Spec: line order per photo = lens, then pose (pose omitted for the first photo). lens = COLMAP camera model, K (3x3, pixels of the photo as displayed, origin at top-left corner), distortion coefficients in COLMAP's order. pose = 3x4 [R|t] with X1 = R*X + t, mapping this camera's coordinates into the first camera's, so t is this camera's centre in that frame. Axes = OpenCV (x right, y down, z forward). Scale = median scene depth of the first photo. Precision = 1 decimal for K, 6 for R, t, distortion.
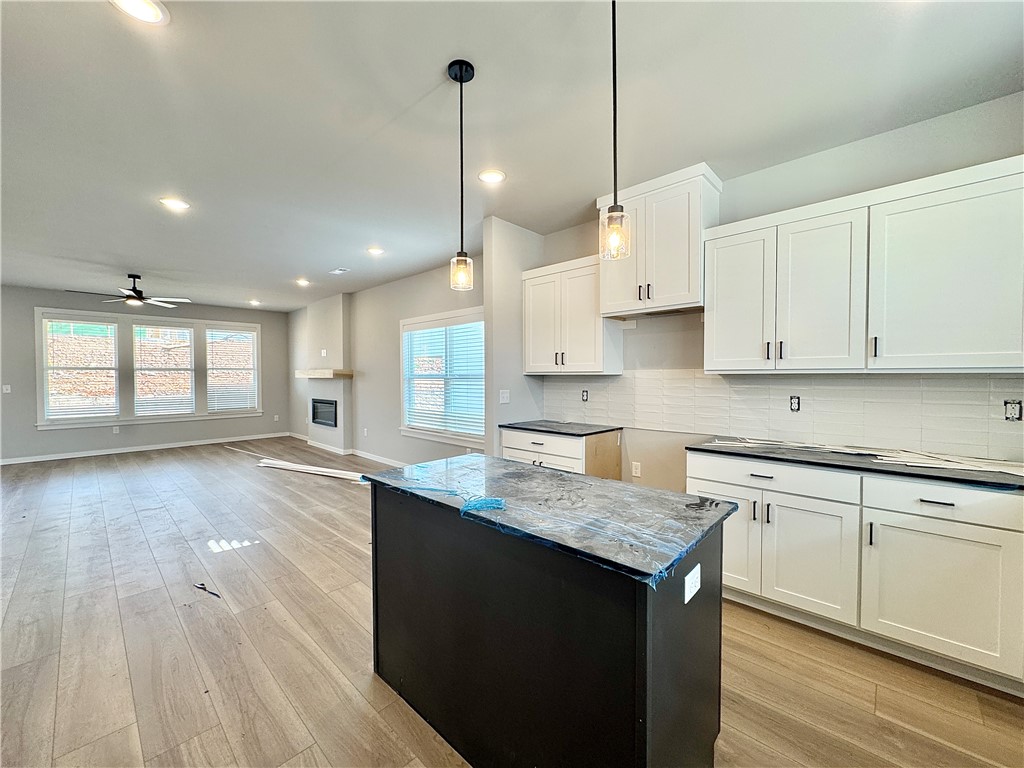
lens RADIAL K [[409.5, 0, 512.0], [0, 409.5, 384.0], [0, 0, 1]] dist [-0.002845, -0.000175]
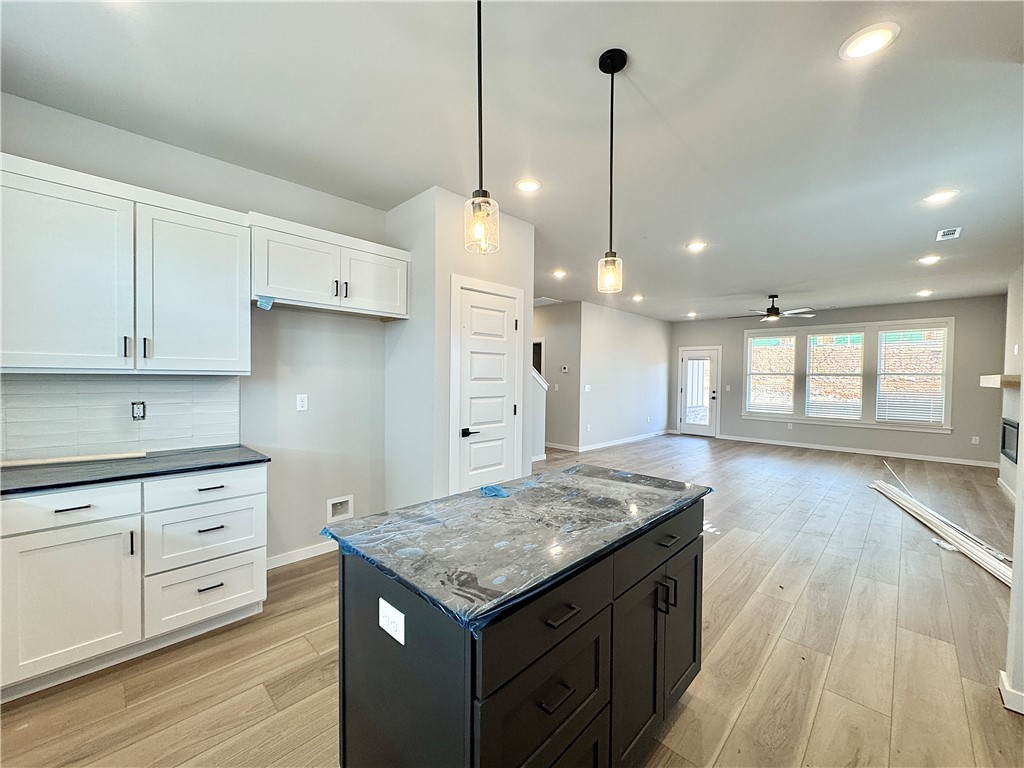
lens RADIAL K [[408.4, 0, 511.4], [0, 408.4, 385.3], [0, 0, 1]] dist [-0.004155, 0.000358]
pose [[-0.017137, 0.025598, -0.999525, 0.262134], [-0.034682, 0.999055, 0.026181, -0.010160], [0.999251, 0.035115, -0.016233, 0.253040]]
